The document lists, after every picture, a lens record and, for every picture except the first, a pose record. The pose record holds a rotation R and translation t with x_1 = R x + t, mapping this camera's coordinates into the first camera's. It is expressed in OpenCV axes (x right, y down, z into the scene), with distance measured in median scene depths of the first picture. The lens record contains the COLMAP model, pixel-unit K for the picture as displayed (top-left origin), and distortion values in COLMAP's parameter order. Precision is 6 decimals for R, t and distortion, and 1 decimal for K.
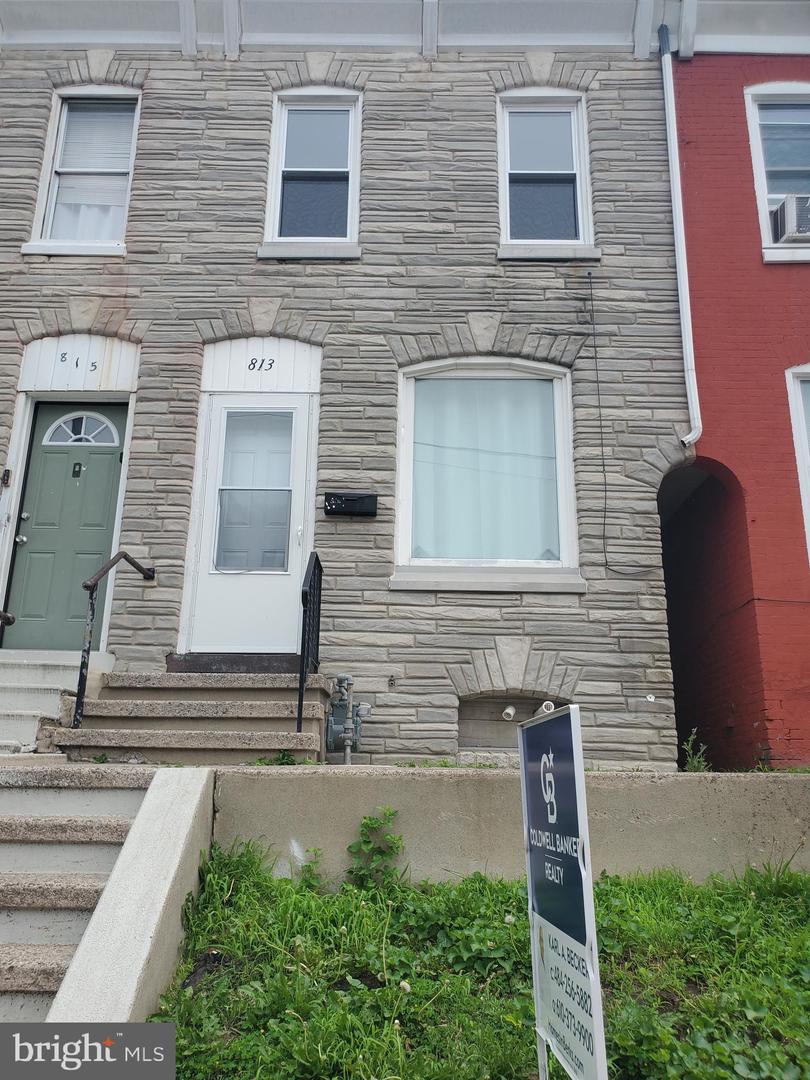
lens RADIAL K [[827.8, 0, 405.0], [0, 827.8, 540.0], [0, 0, 1]] dist [0.050381, -0.055983]
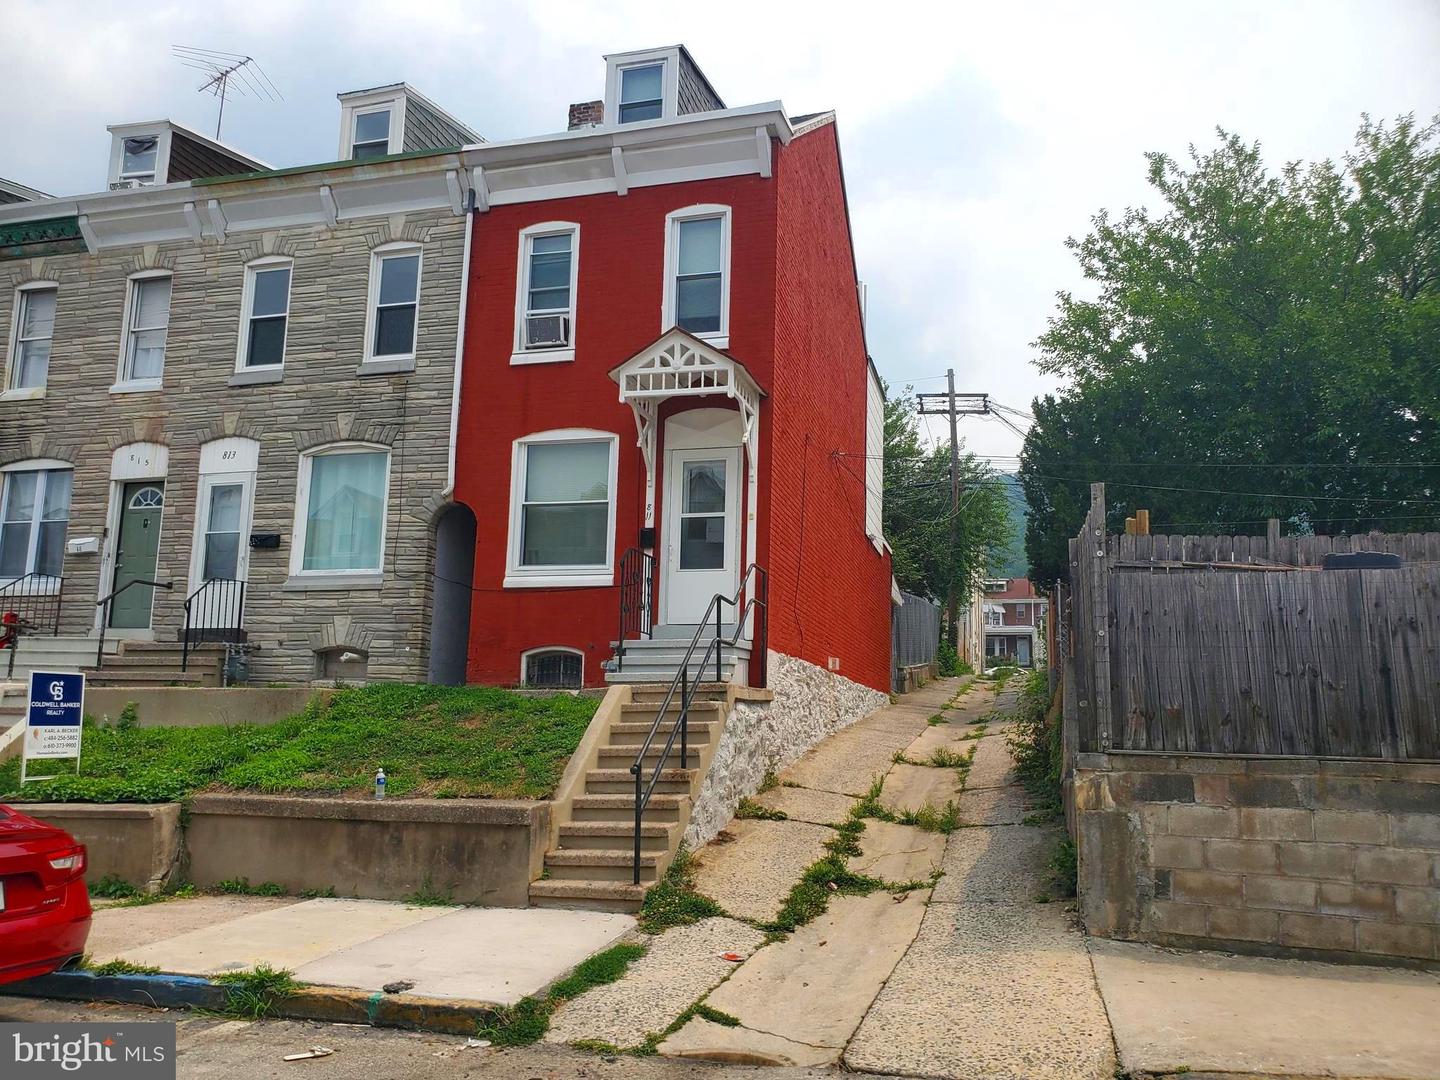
lens RADIAL K [[1103.7, 0, 720.0], [0, 1103.7, 540.0], [0, 0, 1]] dist [0.050381, -0.055983]
pose [[0.963252, -0.043361, -0.265075, 1.351810], [0.074493, 0.991296, 0.108545, -0.209772], [0.258061, -0.124303, 0.958099, -0.900952]]
